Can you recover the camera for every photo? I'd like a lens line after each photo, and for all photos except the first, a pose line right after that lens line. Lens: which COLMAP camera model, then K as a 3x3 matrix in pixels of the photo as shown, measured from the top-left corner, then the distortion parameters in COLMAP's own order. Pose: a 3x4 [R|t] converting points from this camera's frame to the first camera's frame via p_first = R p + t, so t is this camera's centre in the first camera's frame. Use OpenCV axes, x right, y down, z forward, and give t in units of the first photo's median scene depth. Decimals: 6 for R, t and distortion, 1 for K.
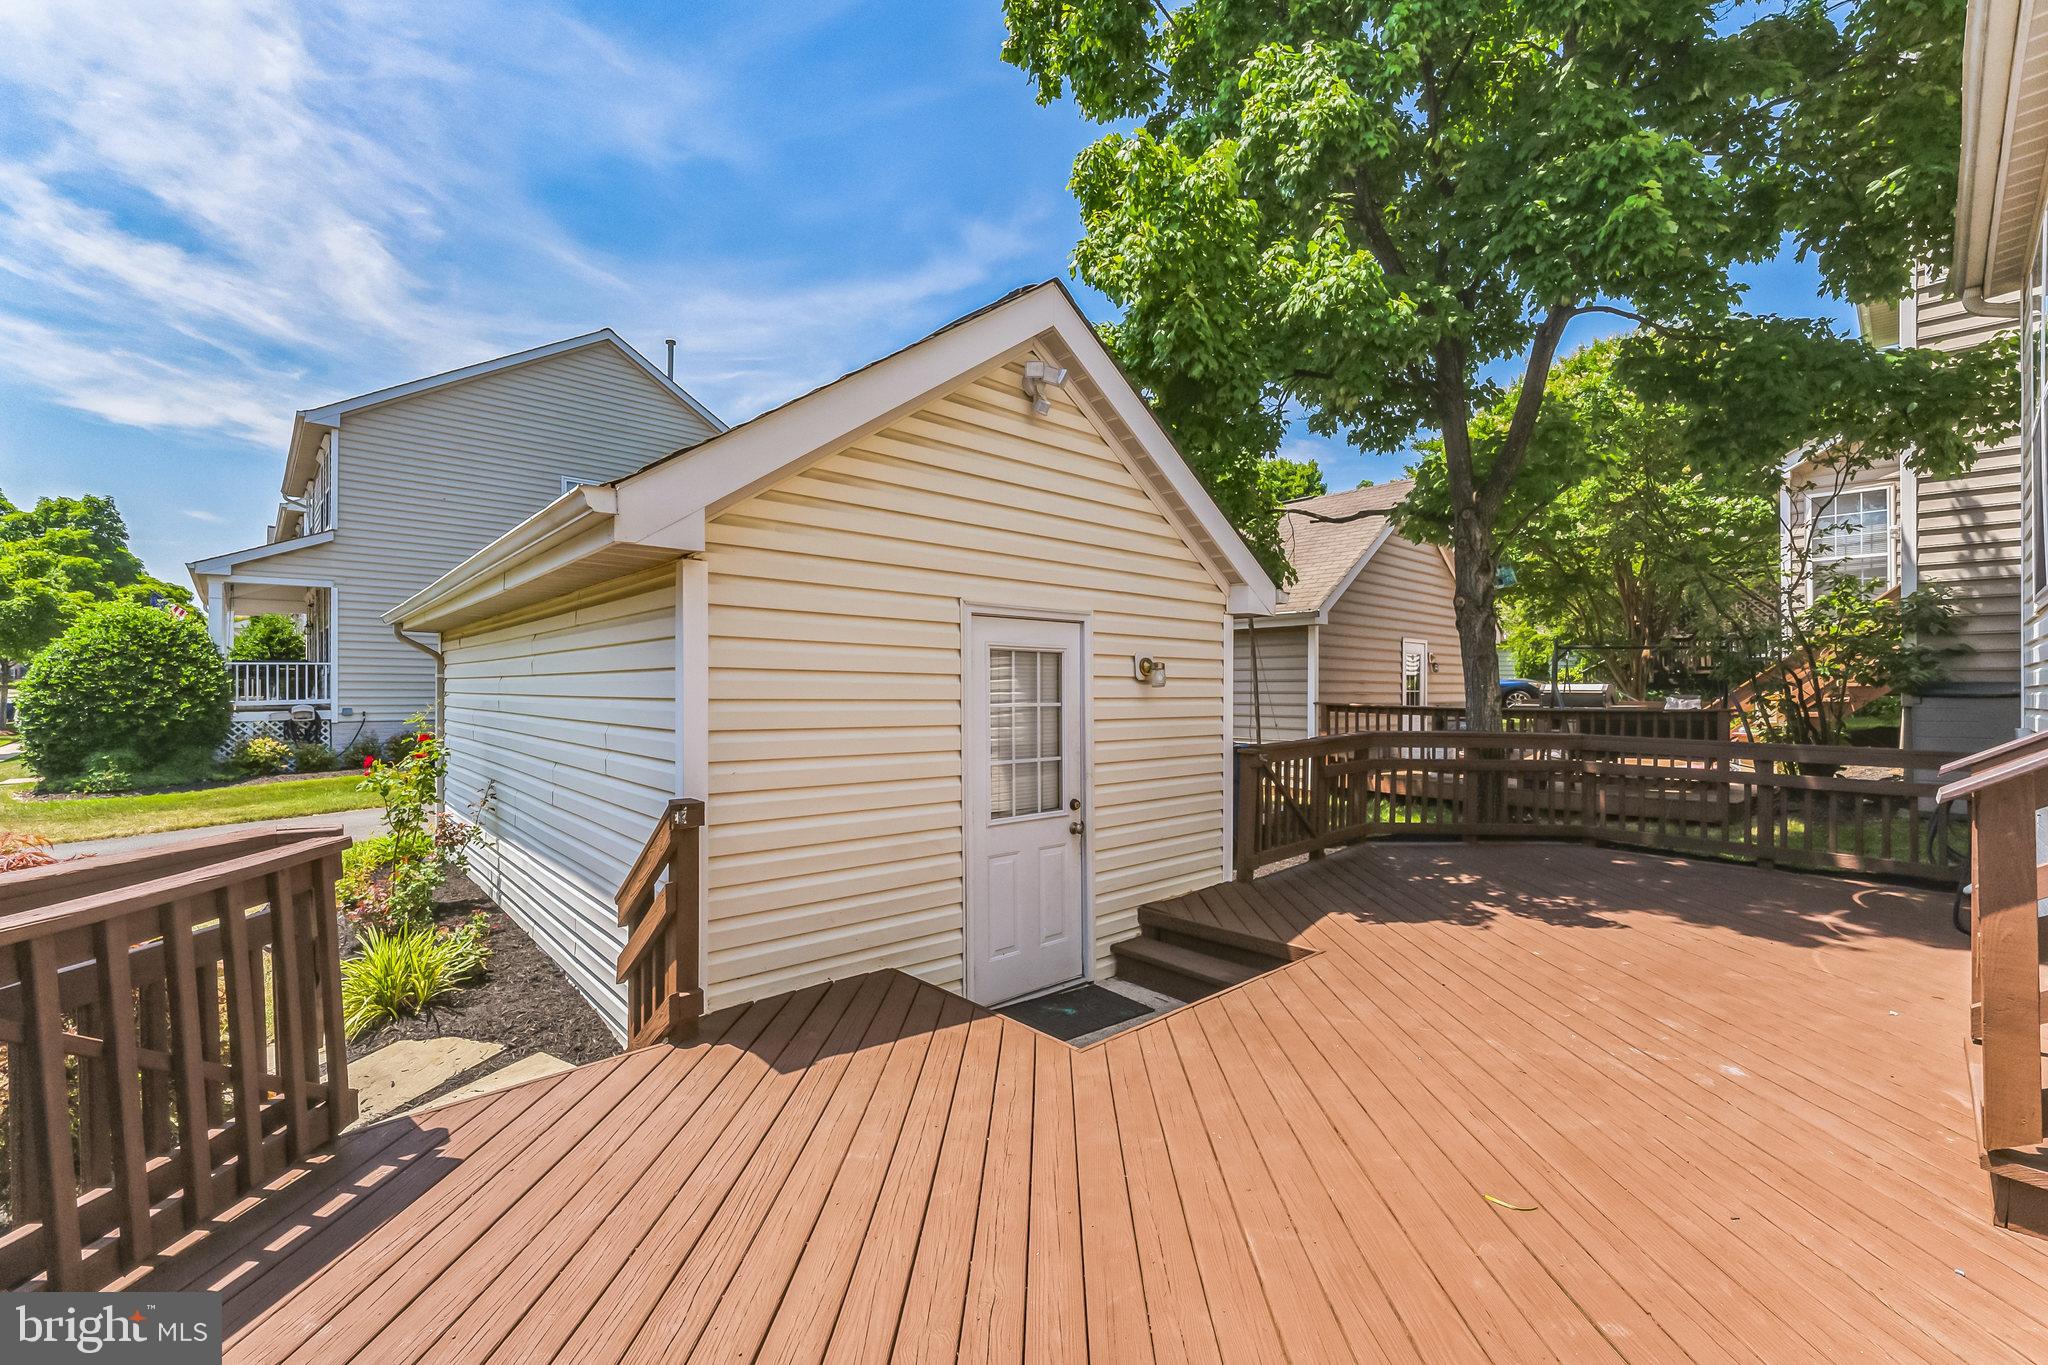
lens RADIAL K [[838.7, 0, 1021.6], [0, 838.7, 671.3], [0, 0, 1]] dist [0.000458, 0.000299]
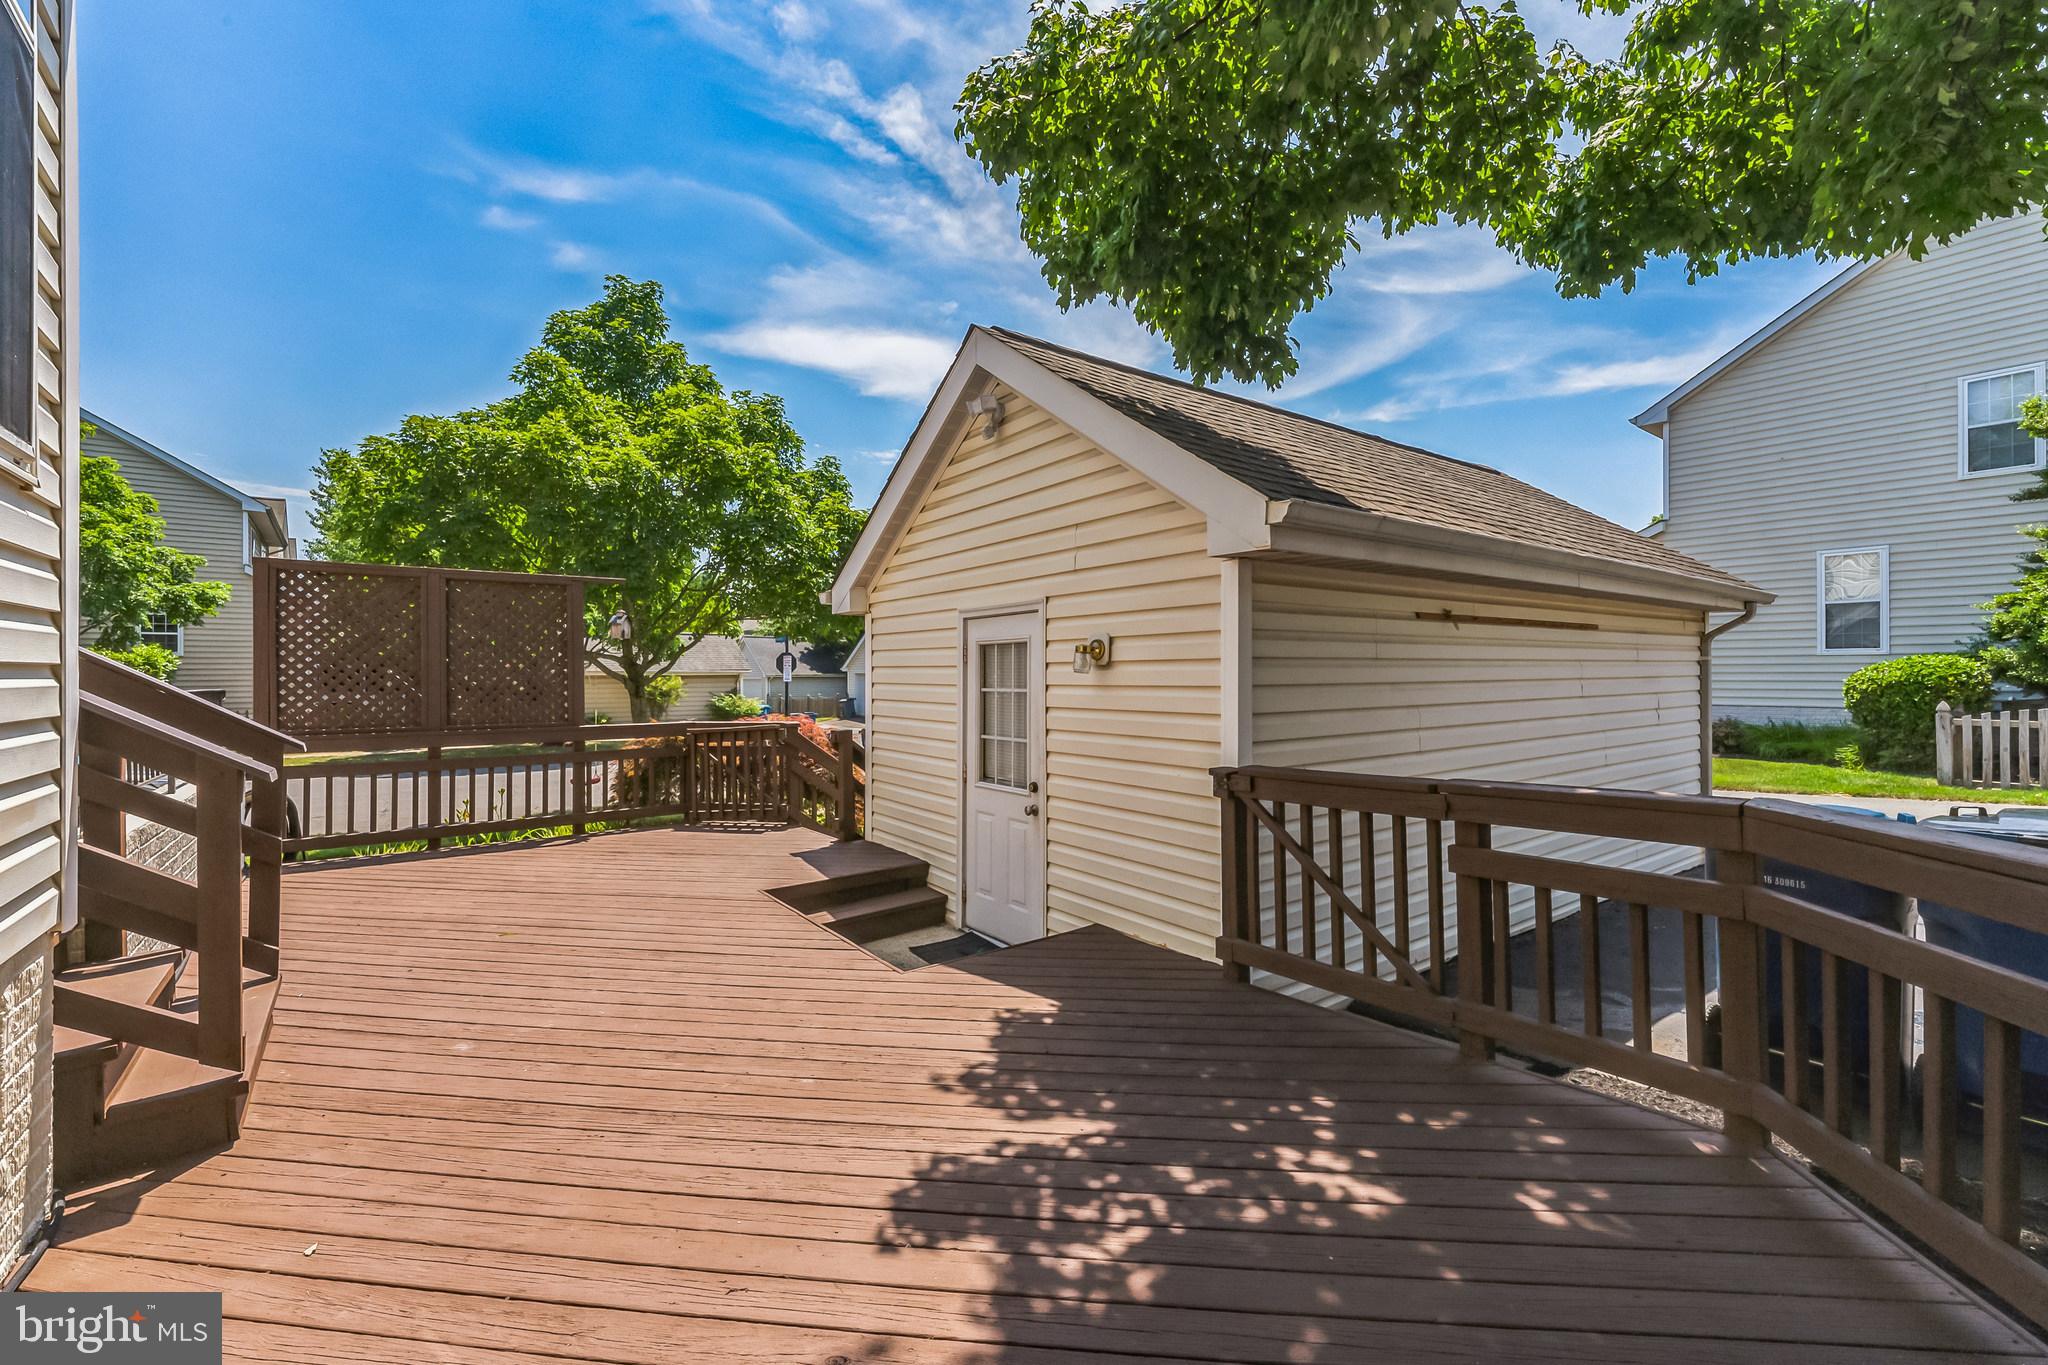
lens RADIAL K [[838.7, 0, 1021.6], [0, 838.7, 671.3], [0, 0, 1]] dist [0.000458, 0.000299]
pose [[-0.101633, -0.009758, -0.994774, 1.077545], [0.032435, 0.999388, -0.013117, 0.027399], [0.994293, -0.033599, -0.101254, 1.072299]]
